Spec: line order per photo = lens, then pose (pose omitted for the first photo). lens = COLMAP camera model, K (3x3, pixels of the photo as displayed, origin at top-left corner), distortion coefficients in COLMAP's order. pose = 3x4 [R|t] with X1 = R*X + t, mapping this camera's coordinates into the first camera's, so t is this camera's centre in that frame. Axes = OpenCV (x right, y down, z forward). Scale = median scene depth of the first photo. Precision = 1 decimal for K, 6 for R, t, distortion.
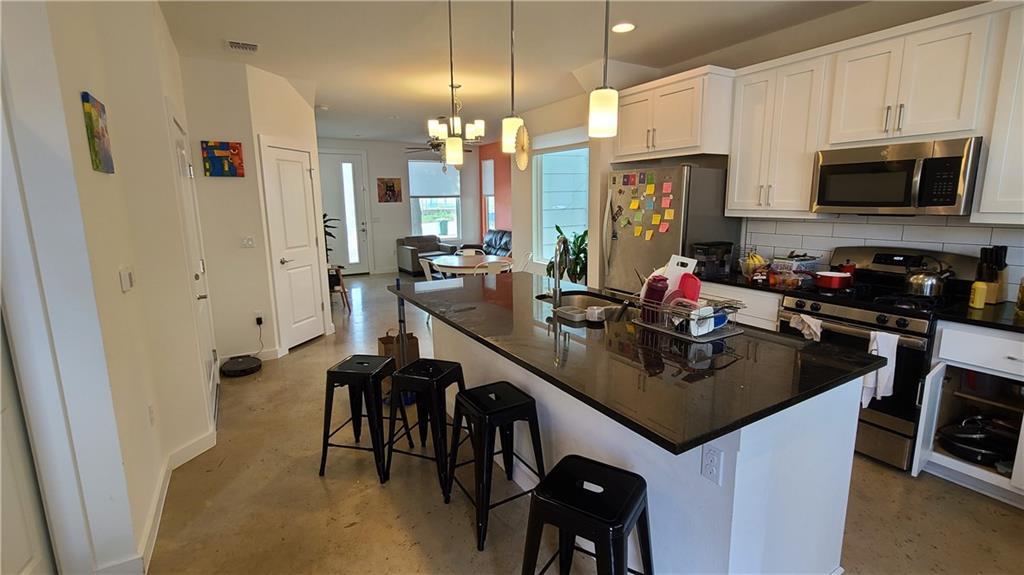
lens RADIAL K [[458.4, 0, 509.7], [0, 458.4, 281.5], [0, 0, 1]] dist [-0.000574, 0.001148]
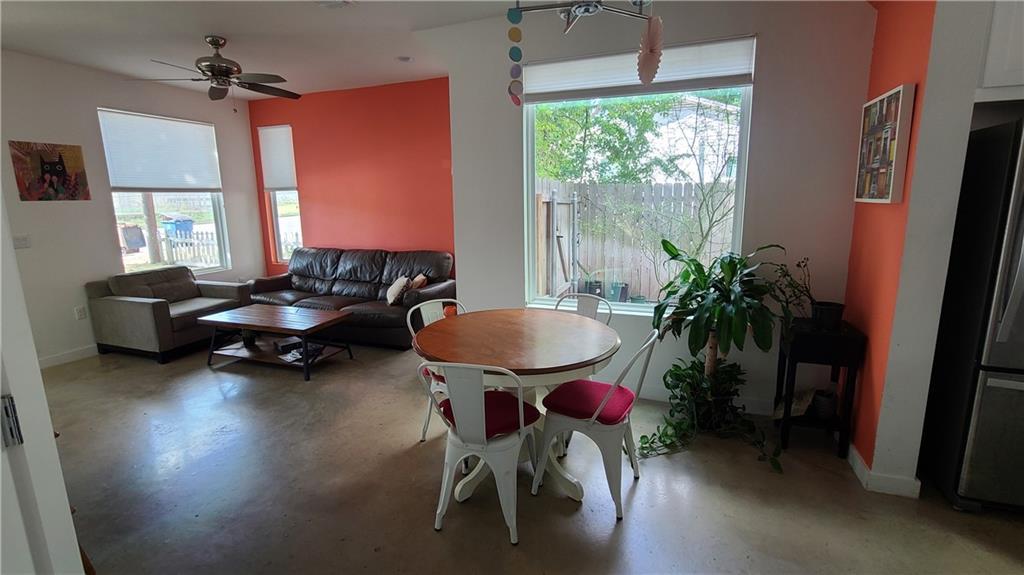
lens RADIAL K [[458.4, 0, 509.7], [0, 458.4, 281.5], [0, 0, 1]] dist [-0.000574, 0.001148]
pose [[0.785965, -0.108977, 0.608591, -0.195177], [0.112166, 0.993142, 0.032979, -0.062914], [-0.608011, 0.042343, 0.792799, 0.399446]]
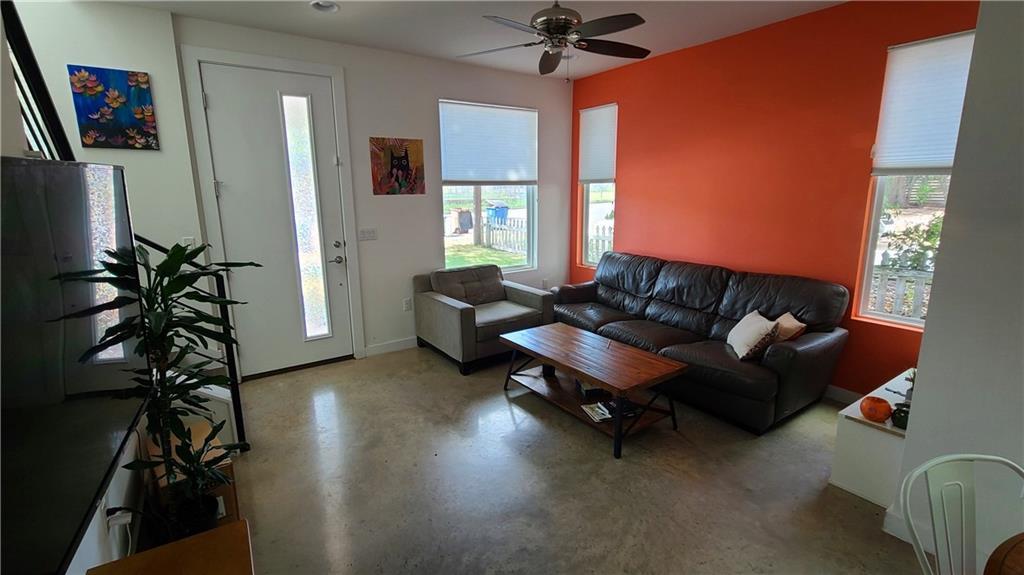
lens RADIAL K [[458.4, 0, 509.7], [0, 458.4, 281.5], [0, 0, 1]] dist [-0.000574, 0.001148]
pose [[0.997699, -0.009034, 0.067191, -0.184177], [0.007555, 0.999724, 0.022239, -0.097389], [-0.067373, -0.021681, 0.997492, 0.548200]]
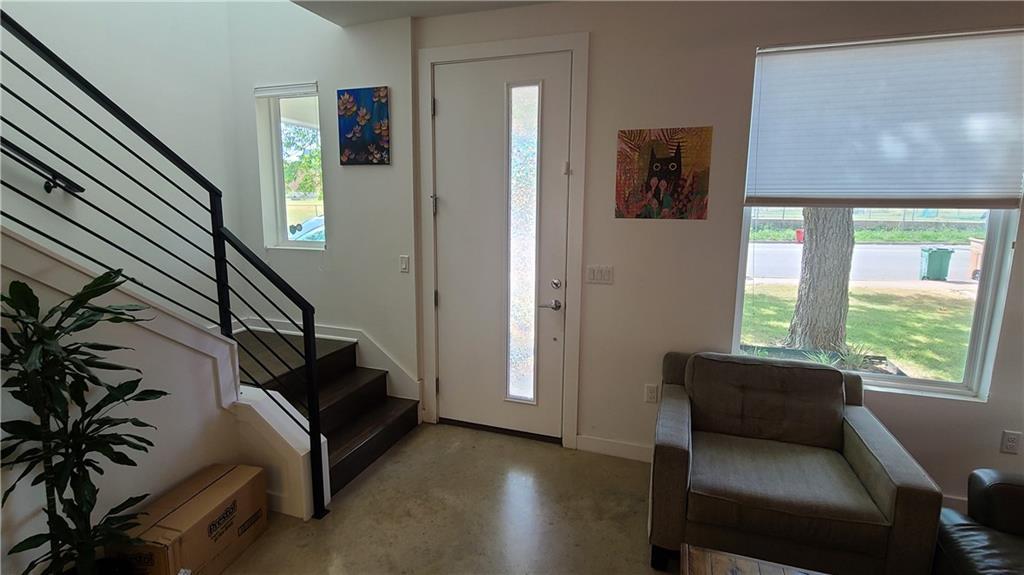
lens RADIAL K [[494.7, 0, 509.2], [0, 494.7, 280.2], [0, 0, 1]] dist [0.000062, 0.000458]
pose [[0.642248, 0.140373, -0.753533, -0.090170], [-0.151795, 0.986910, 0.054470, -0.138026], [0.751316, 0.079399, 0.655149, 0.737550]]
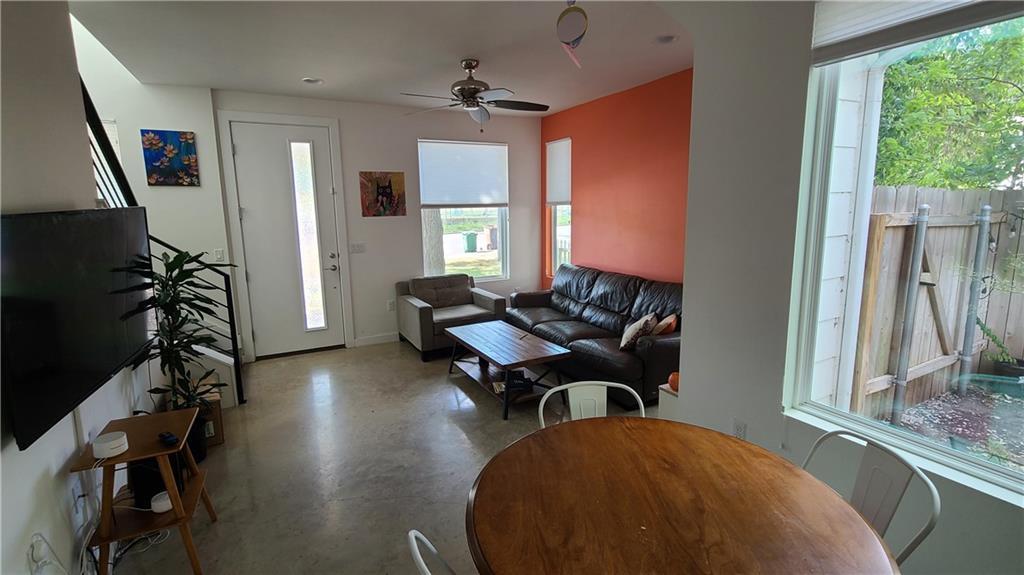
lens RADIAL K [[458.4, 0, 509.7], [0, 458.4, 281.5], [0, 0, 1]] dist [-0.000574, 0.001148]
pose [[0.998713, 0.005750, -0.050387, -0.082814], [-0.006453, 0.999884, -0.013799, -0.087560], [0.050302, 0.014106, 0.998634, 0.459348]]
